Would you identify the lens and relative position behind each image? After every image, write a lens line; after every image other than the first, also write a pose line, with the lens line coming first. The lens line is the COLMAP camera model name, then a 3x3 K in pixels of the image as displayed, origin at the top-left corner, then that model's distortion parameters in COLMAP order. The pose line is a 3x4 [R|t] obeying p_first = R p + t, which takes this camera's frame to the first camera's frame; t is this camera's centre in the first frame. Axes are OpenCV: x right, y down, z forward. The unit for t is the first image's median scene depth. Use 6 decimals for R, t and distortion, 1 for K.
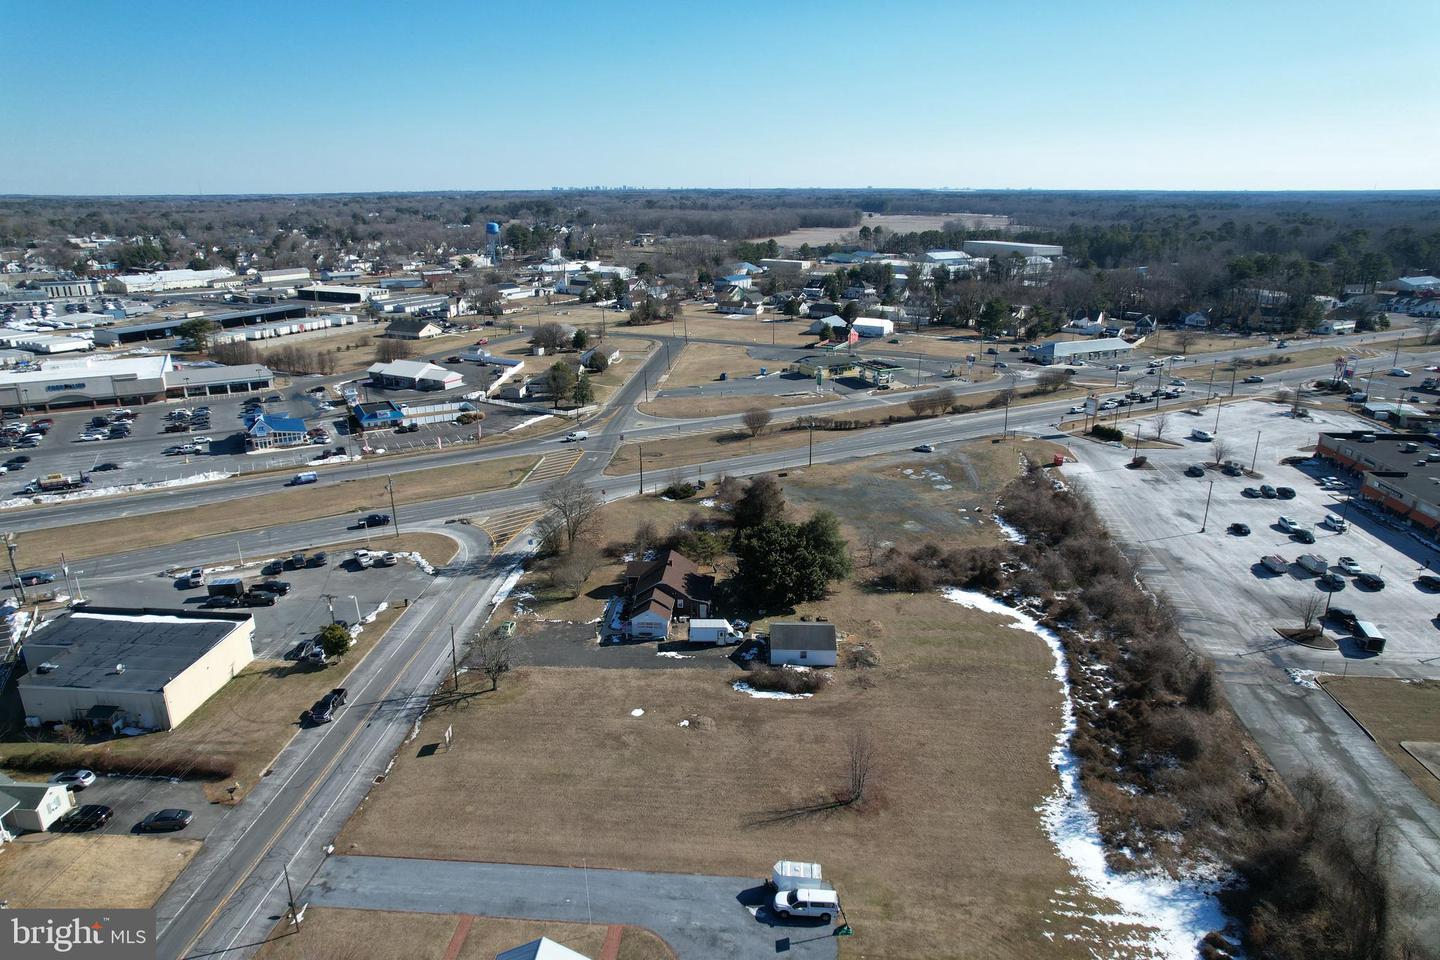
lens RADIAL K [[918.0, 0, 715.8], [0, 918.0, 486.6], [0, 0, 1]] dist [-0.076278, 0.068659]
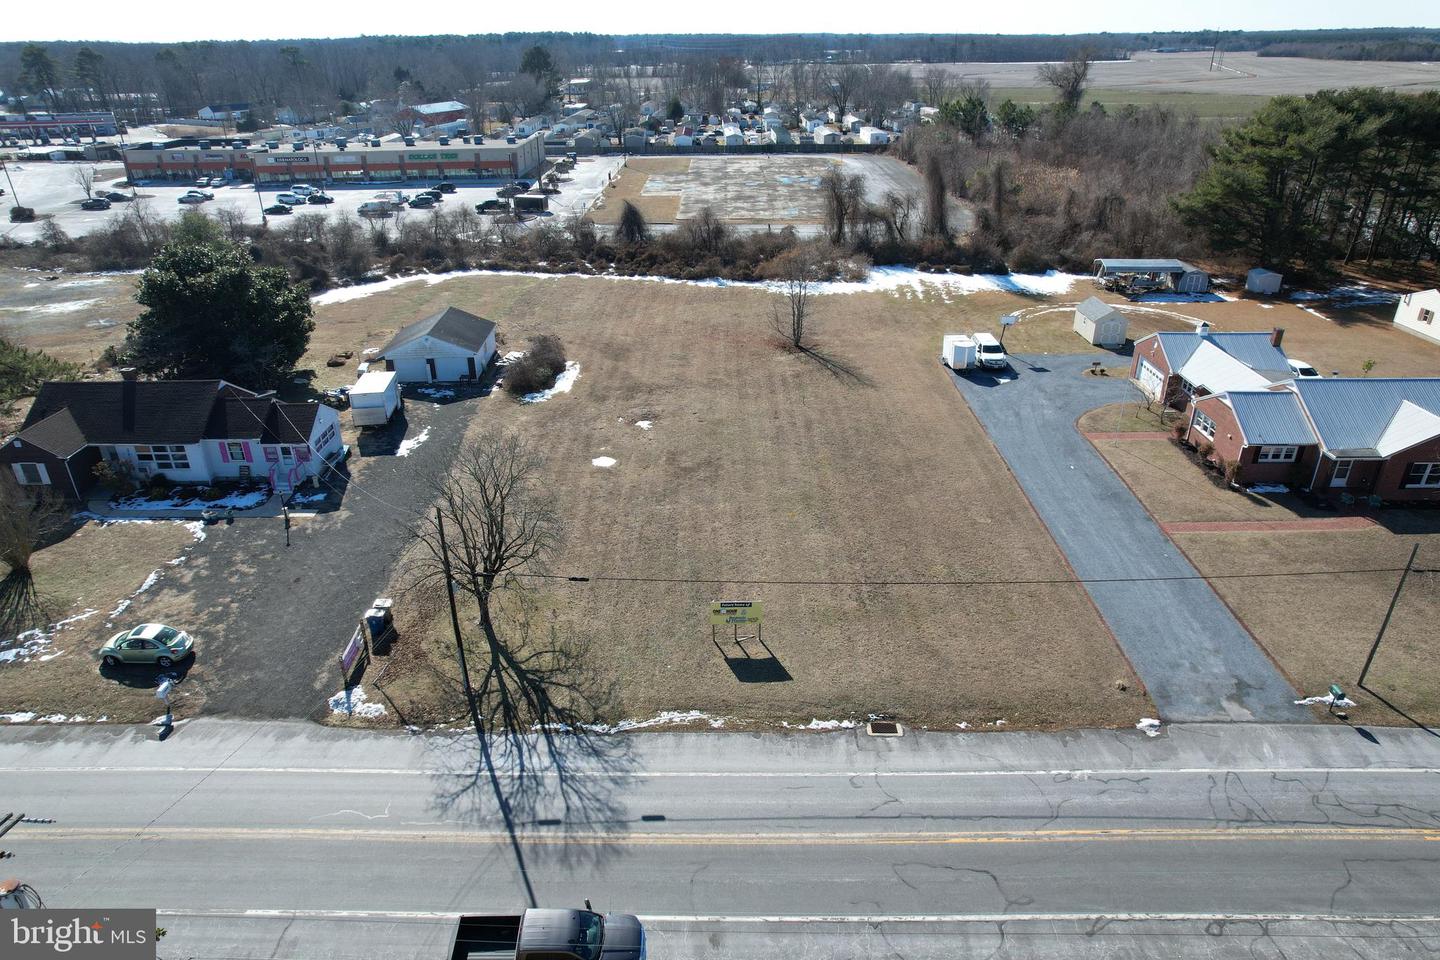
lens RADIAL K [[923.9, 0, 715.7], [0, 923.9, 479.8], [0, 0, 1]] dist [-0.080853, 0.076514]
pose [[-0.070157, -0.434972, 0.897707, -0.437547], [0.322740, 0.841625, 0.433021, 0.024464], [-0.943884, 0.320105, 0.081337, 0.648236]]
